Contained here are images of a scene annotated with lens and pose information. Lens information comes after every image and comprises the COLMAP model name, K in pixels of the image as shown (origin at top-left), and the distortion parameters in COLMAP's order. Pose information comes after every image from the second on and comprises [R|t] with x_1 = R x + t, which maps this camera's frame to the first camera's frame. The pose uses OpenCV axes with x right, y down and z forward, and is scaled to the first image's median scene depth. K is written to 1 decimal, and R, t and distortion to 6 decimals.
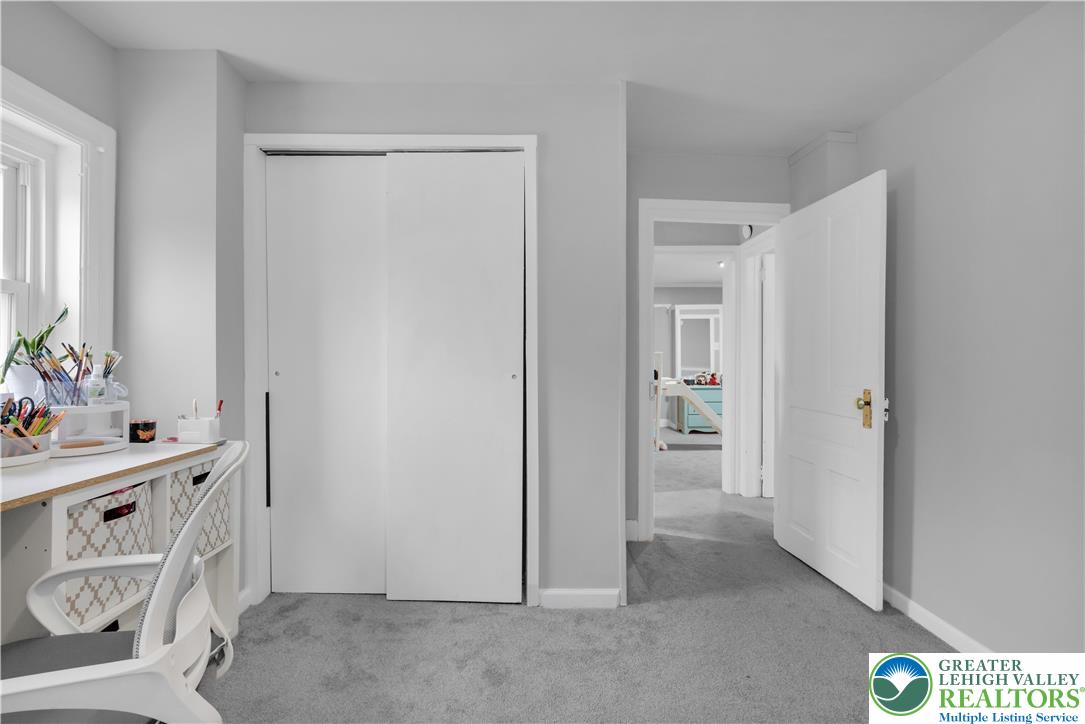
lens RADIAL K [[481.1, 0, 539.7], [0, 481.1, 358.0], [0, 0, 1]] dist [0.001174, 0.000067]
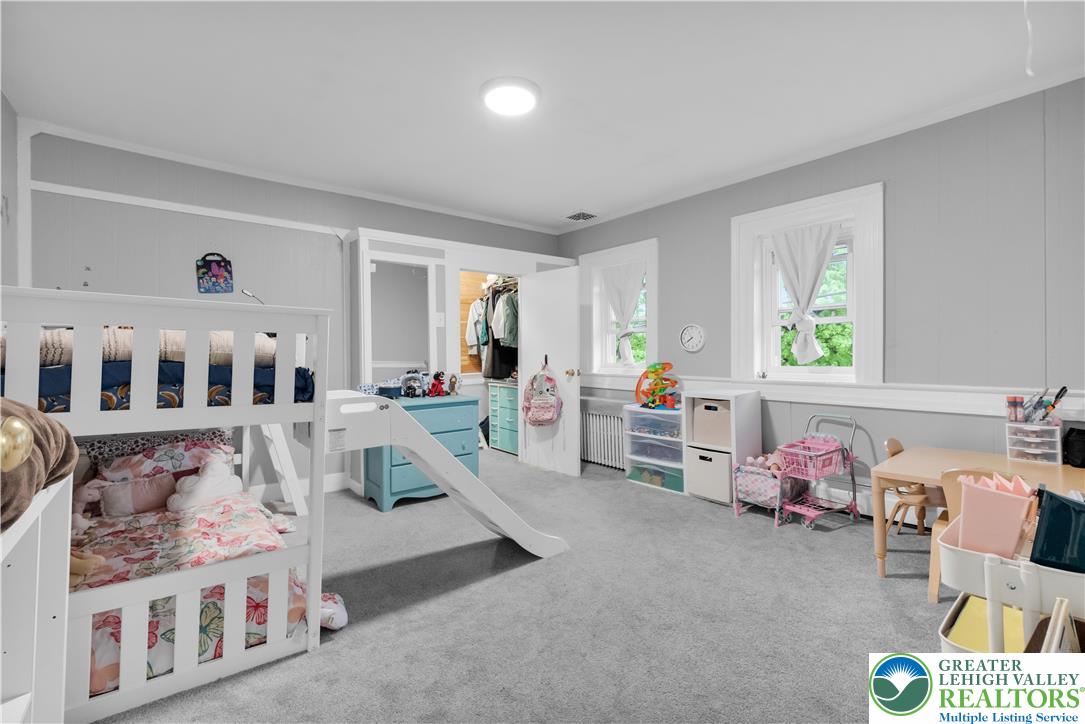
lens RADIAL K [[481.1, 0, 543.8], [0, 481.1, 352.8], [0, 0, 1]] dist [0.001174, 0.000067]
pose [[0.786242, -0.002408, 0.617915, 0.134784], [0.006837, 0.999965, -0.004802, 0.014126], [-0.617881, 0.008000, 0.786231, 0.526095]]
